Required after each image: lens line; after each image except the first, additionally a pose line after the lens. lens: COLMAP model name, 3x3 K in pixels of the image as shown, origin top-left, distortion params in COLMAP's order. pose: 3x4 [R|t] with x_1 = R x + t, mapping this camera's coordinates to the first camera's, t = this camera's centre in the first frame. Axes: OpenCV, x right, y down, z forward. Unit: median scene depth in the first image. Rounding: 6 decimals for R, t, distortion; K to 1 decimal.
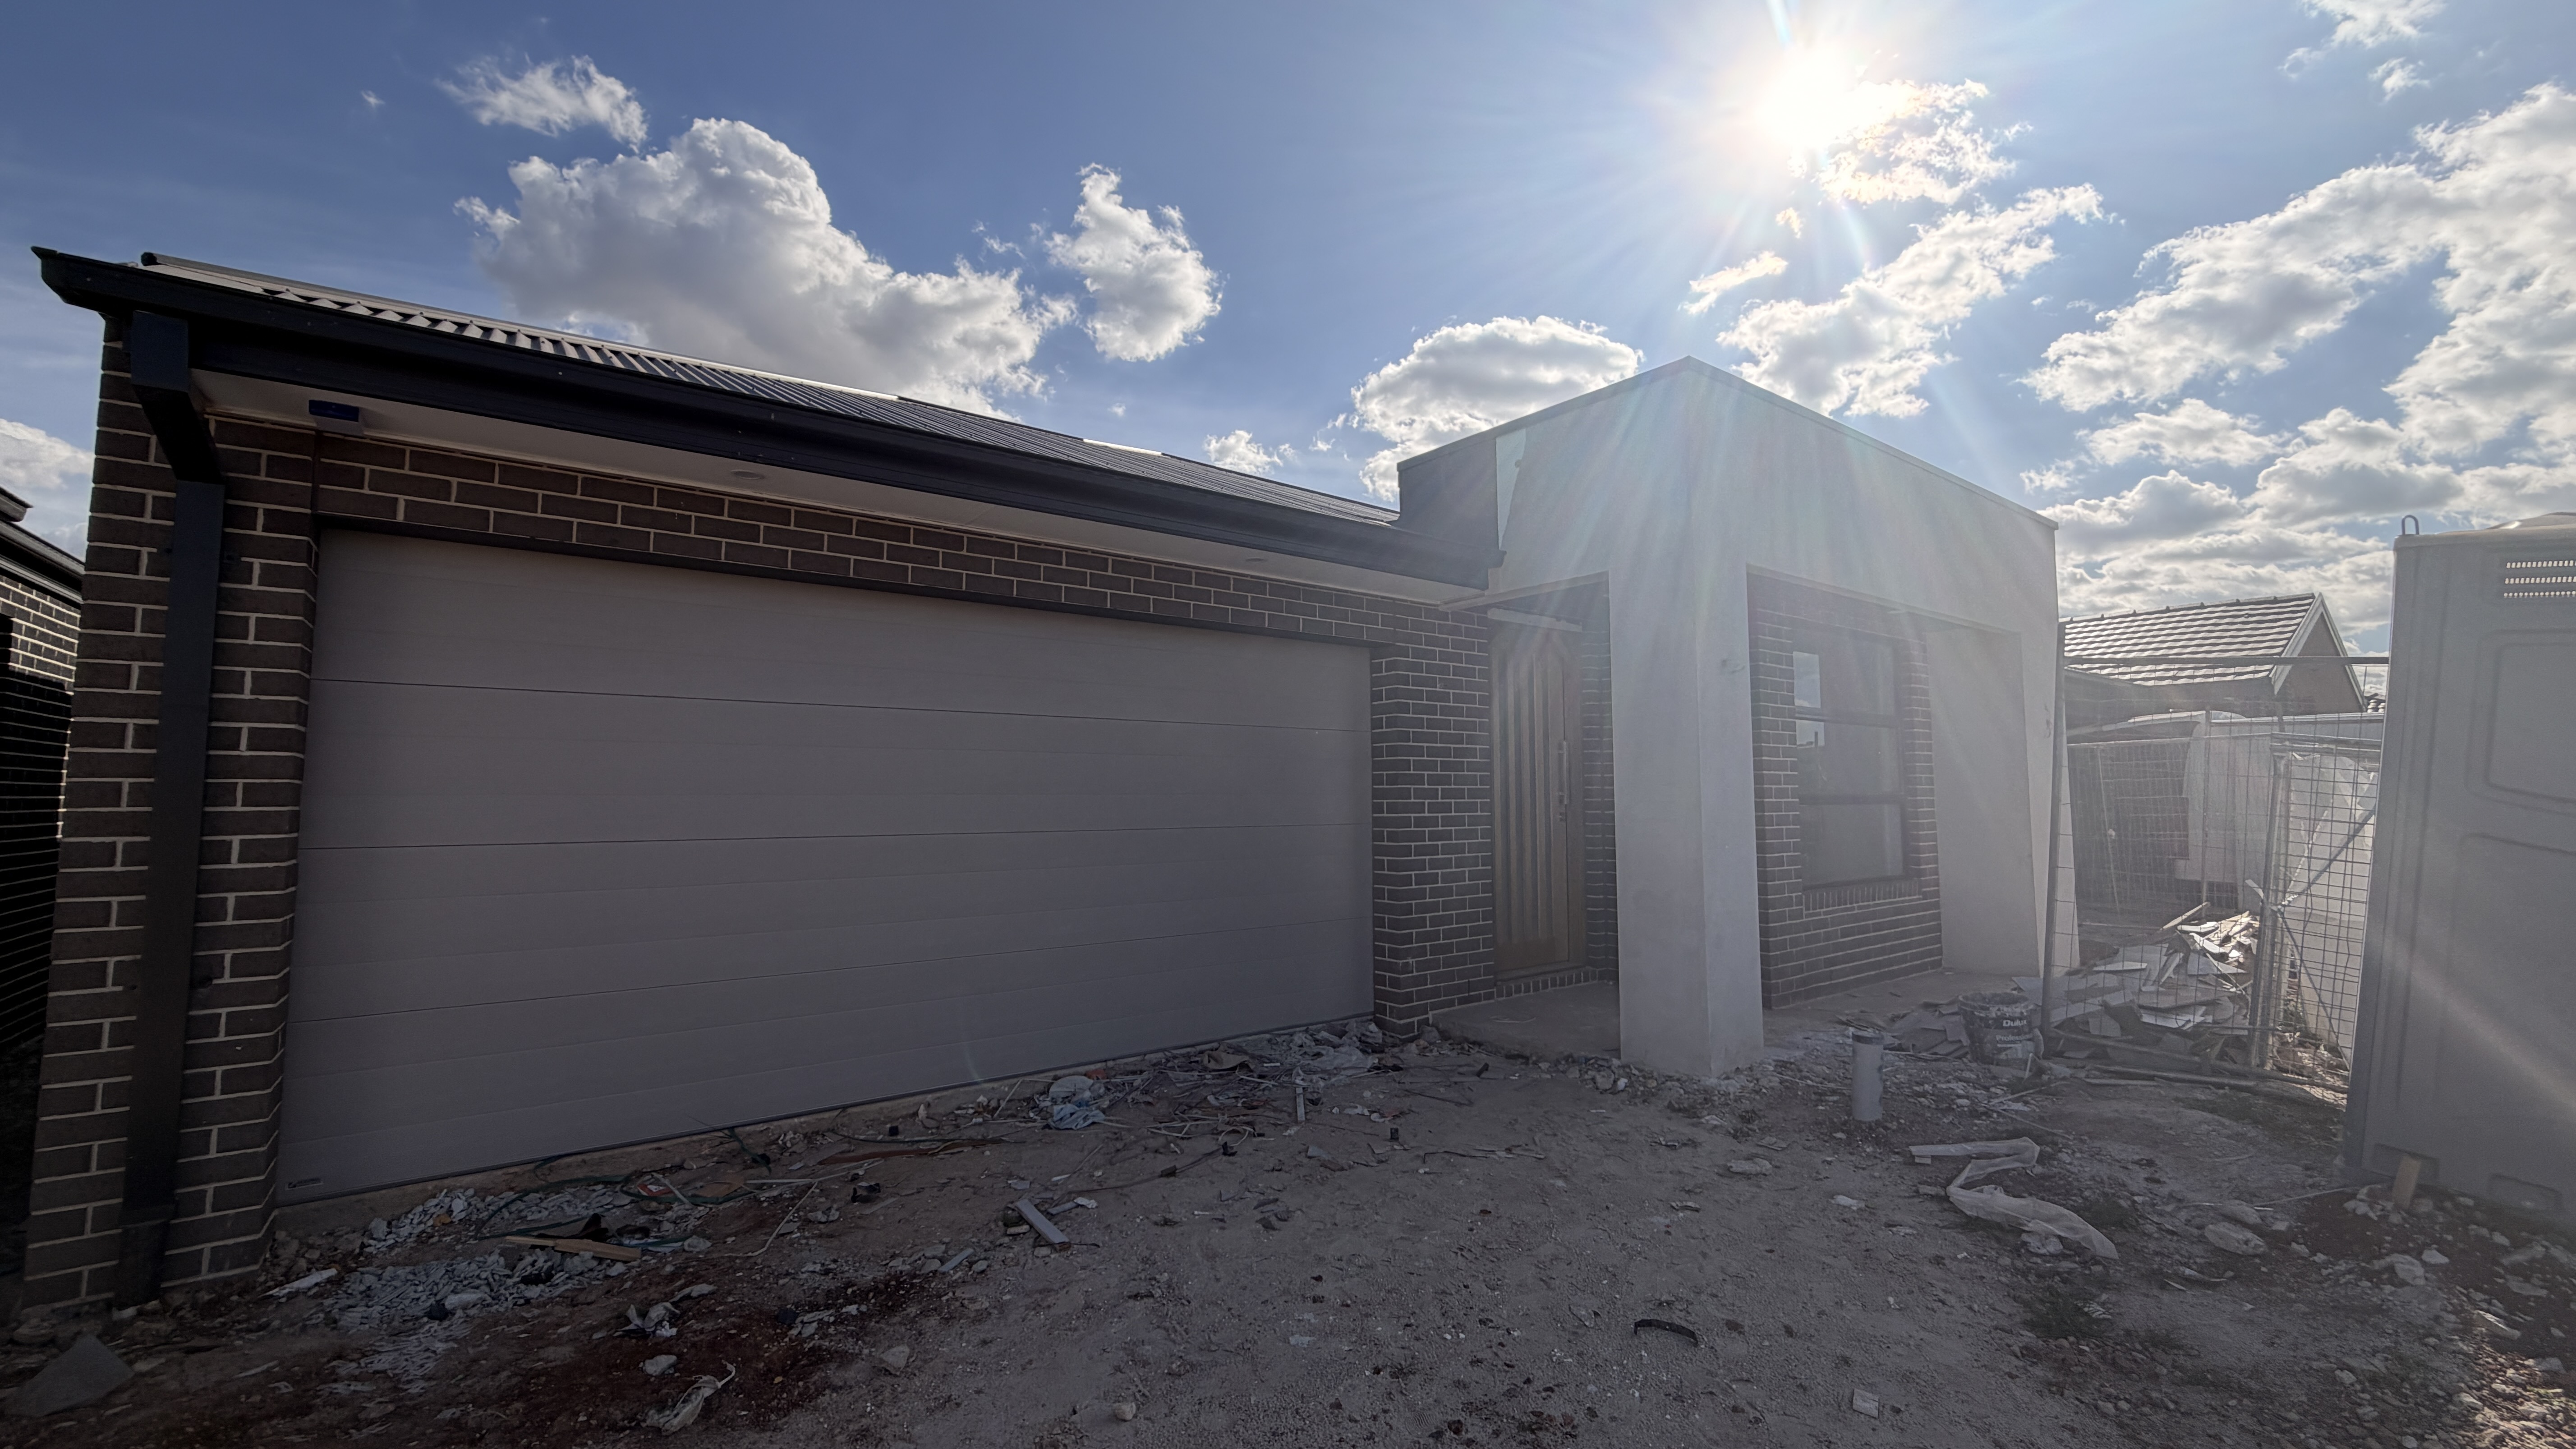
lens RADIAL K [[1028.4, 0, 1284.4], [0, 1028.4, 726.3], [0, 0, 1]] dist [-0.001991, 0.001328]
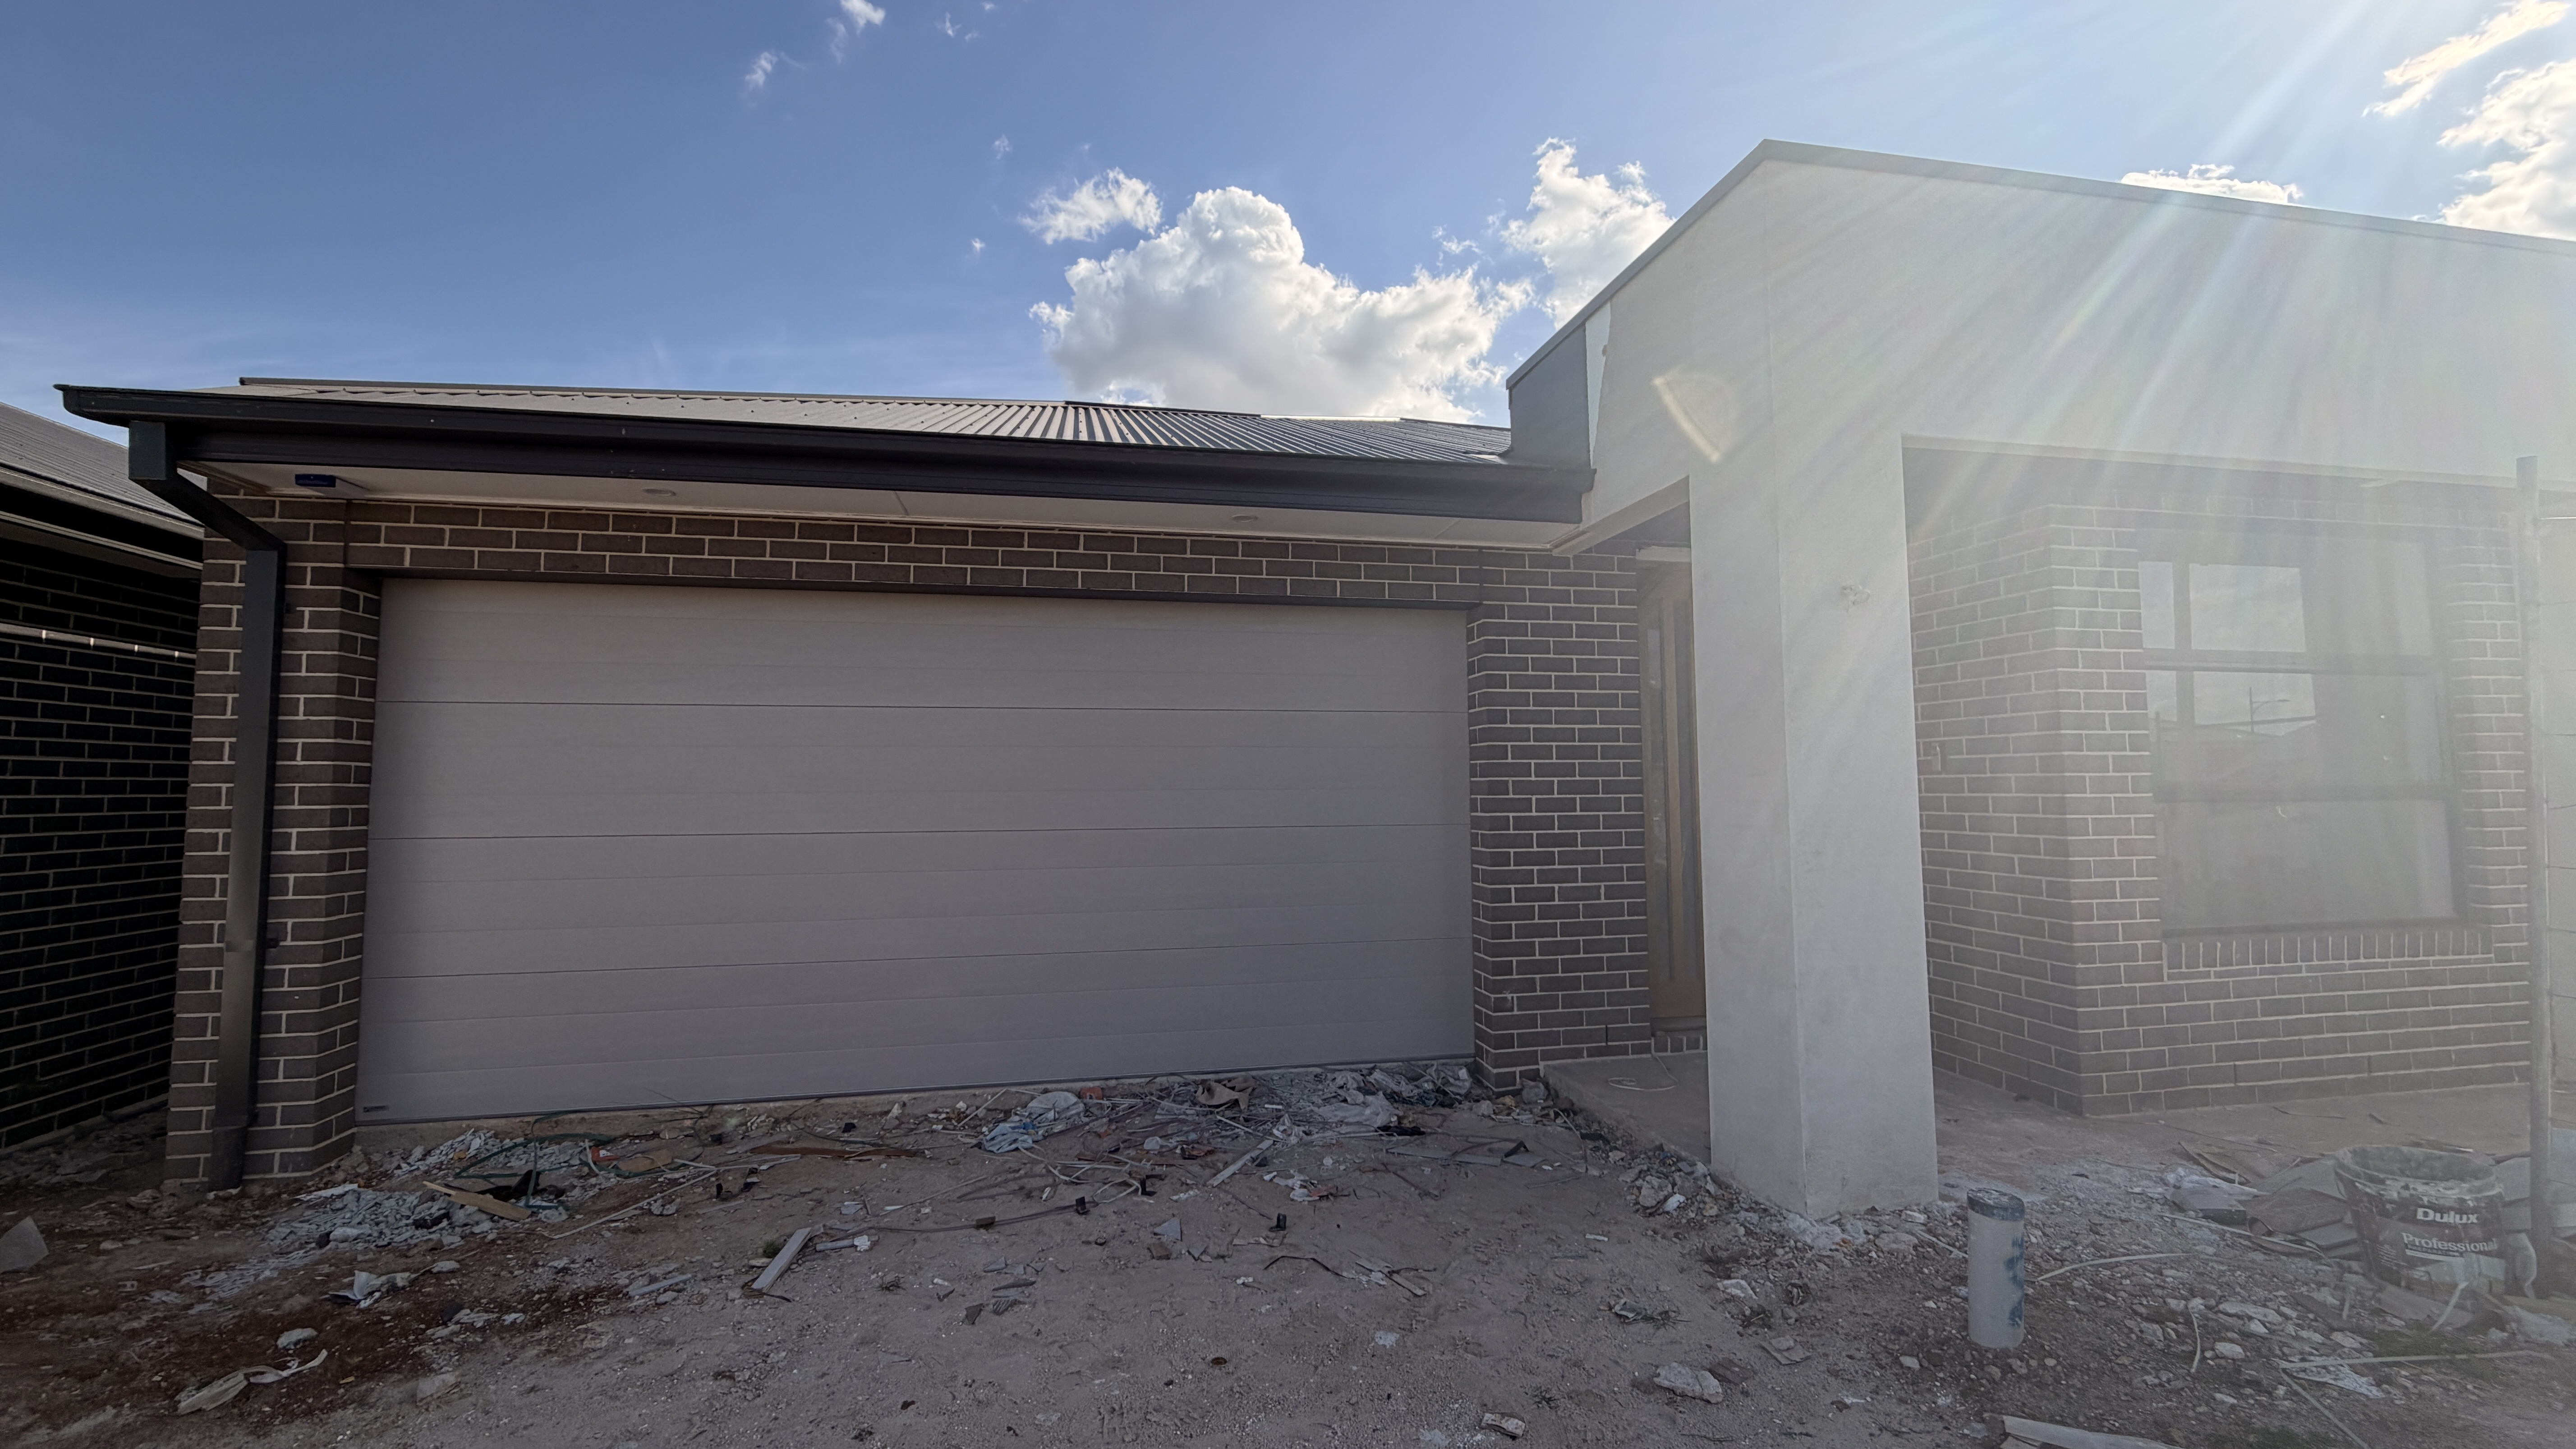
lens RADIAL K [[1028.4, 0, 1285.6], [0, 1028.4, 726.2], [0, 0, 1]] dist [-0.001991, 0.001328]
pose [[0.899658, -0.028348, -0.435675, 0.465229], [0.033203, 0.999442, 0.003533, 0.012691], [0.435331, -0.017644, 0.900097, 0.296080]]
